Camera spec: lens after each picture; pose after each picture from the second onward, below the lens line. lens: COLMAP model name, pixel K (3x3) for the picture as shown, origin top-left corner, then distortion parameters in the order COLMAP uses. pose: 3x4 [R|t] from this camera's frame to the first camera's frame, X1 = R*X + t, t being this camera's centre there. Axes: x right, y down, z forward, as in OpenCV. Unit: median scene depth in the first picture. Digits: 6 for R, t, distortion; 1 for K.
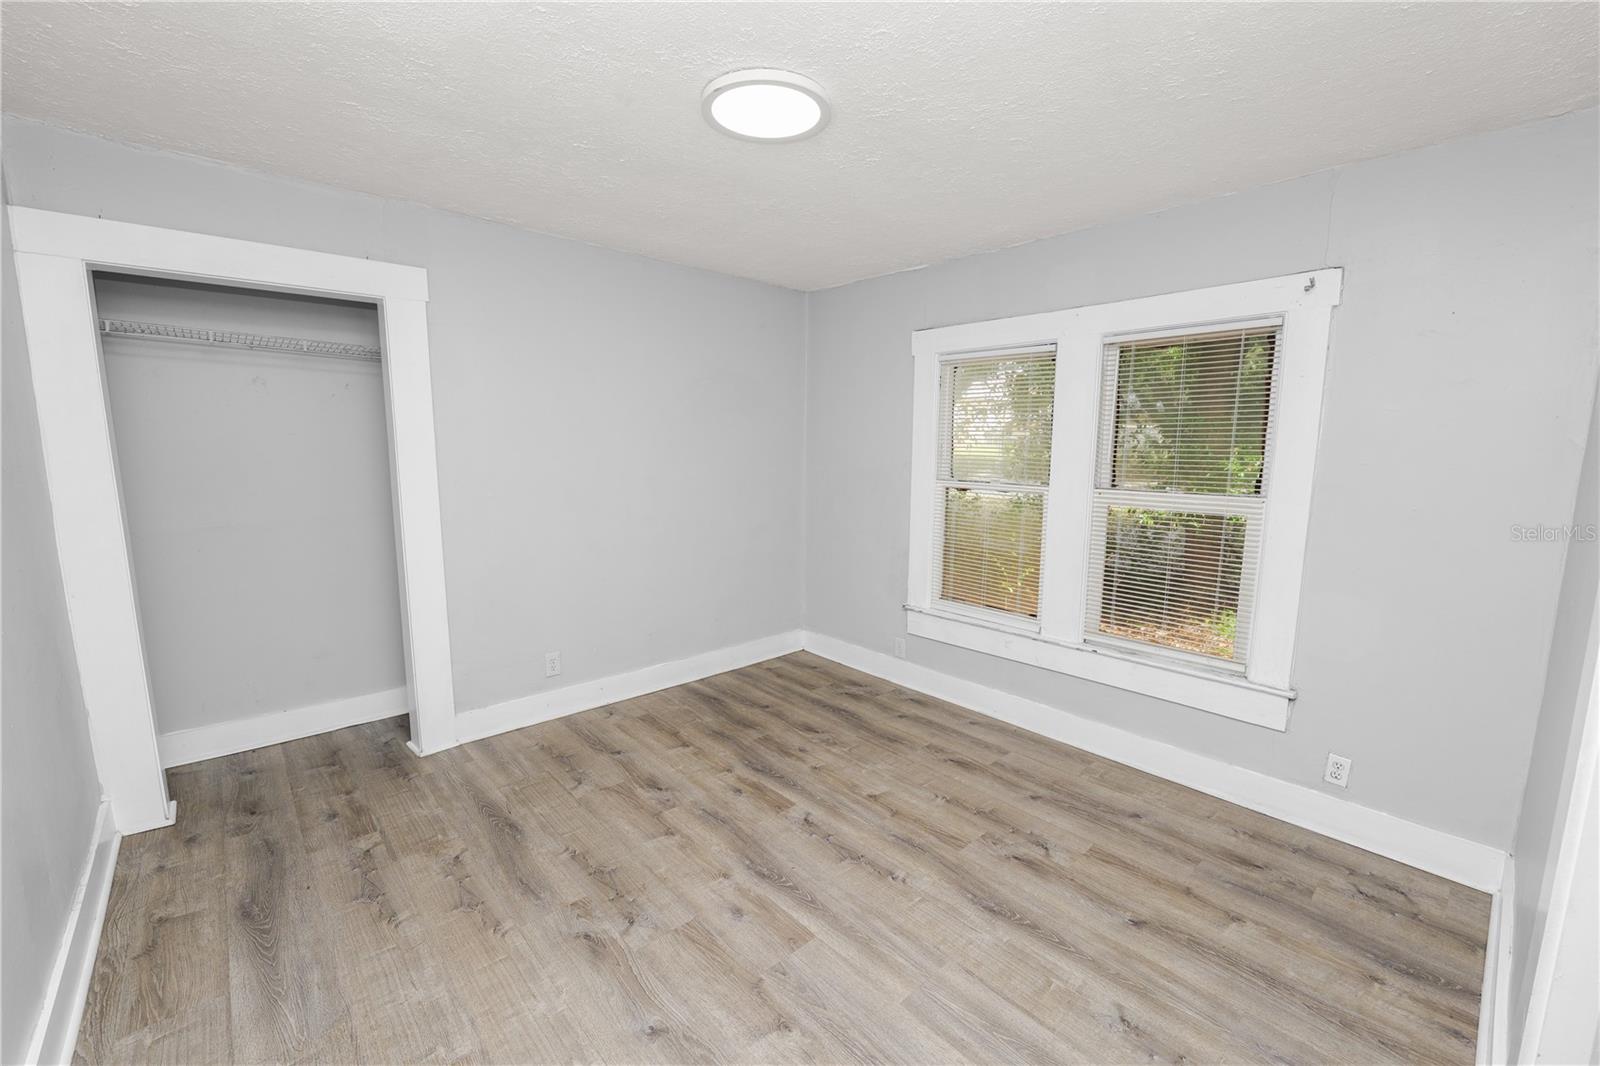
lens RADIAL K [[651.2, 0, 820.5], [0, 651.2, 547.3], [0, 0, 1]] dist [-0.013811, 0.001312]
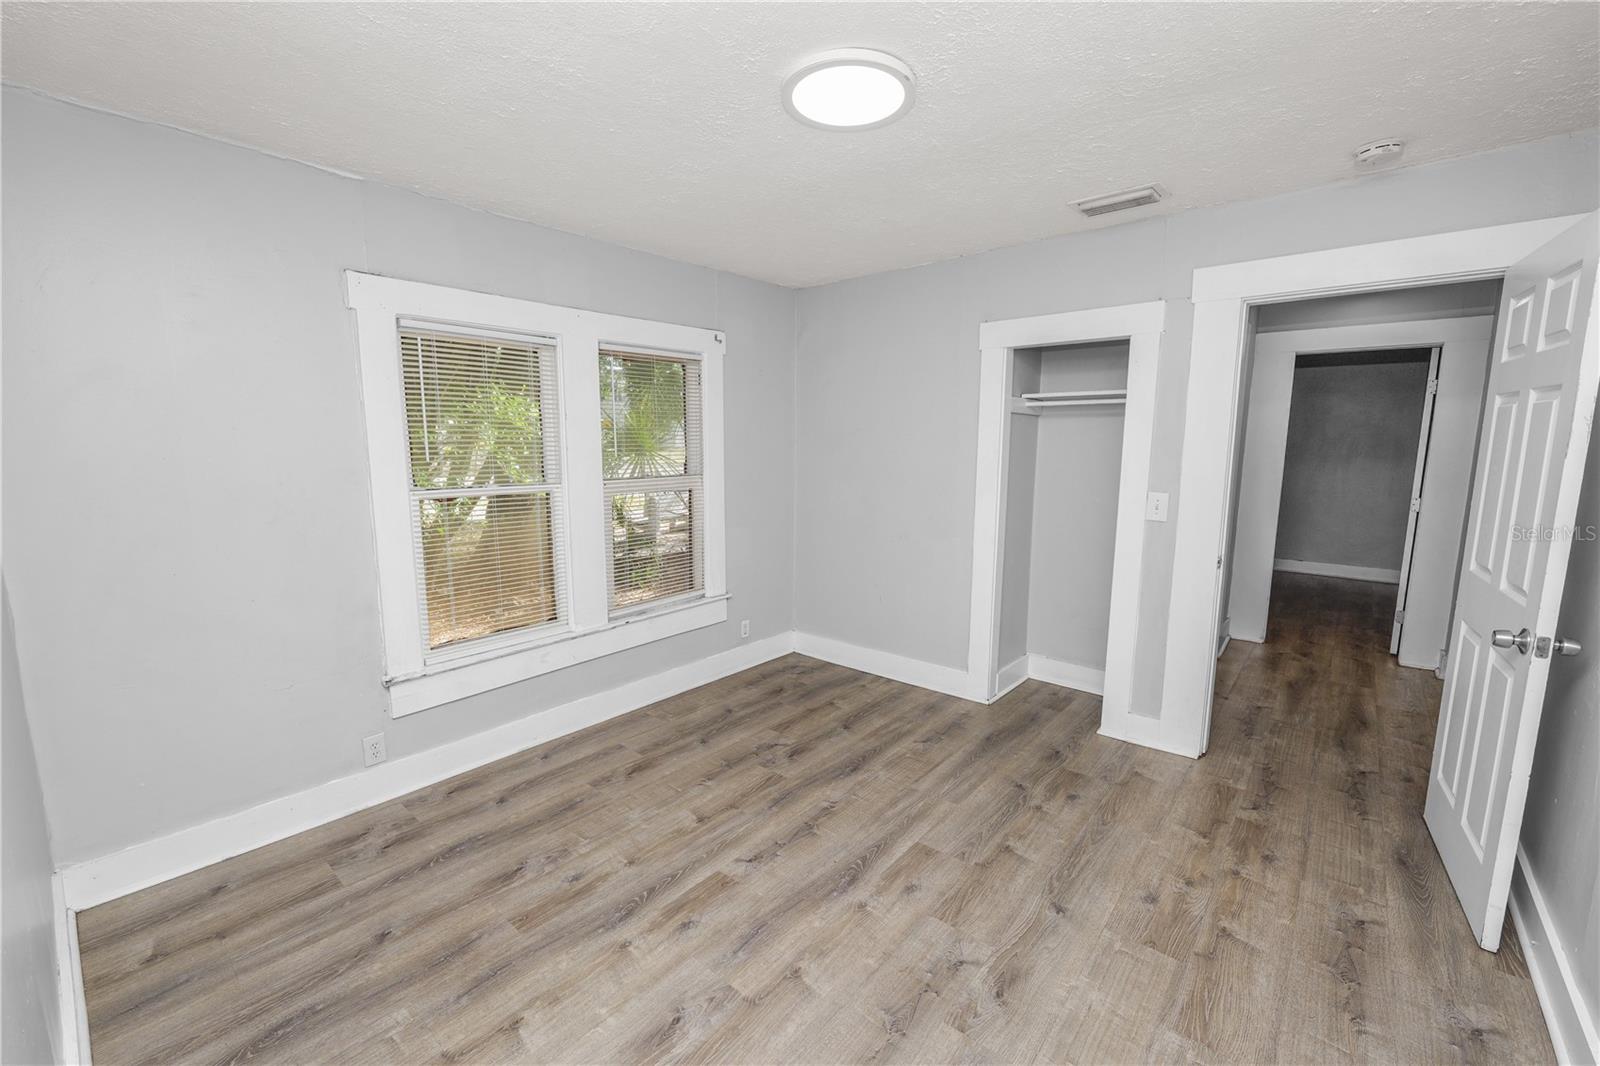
lens RADIAL K [[651.2, 0, 789.9], [0, 651.2, 532.6], [0, 0, 1]] dist [-0.013811, 0.001312]
pose [[-0.103503, -0.142686, 0.984341, -0.809118], [0.160352, 0.974317, 0.158094, -0.145237], [-0.981618, 0.174205, -0.077965, 0.903107]]
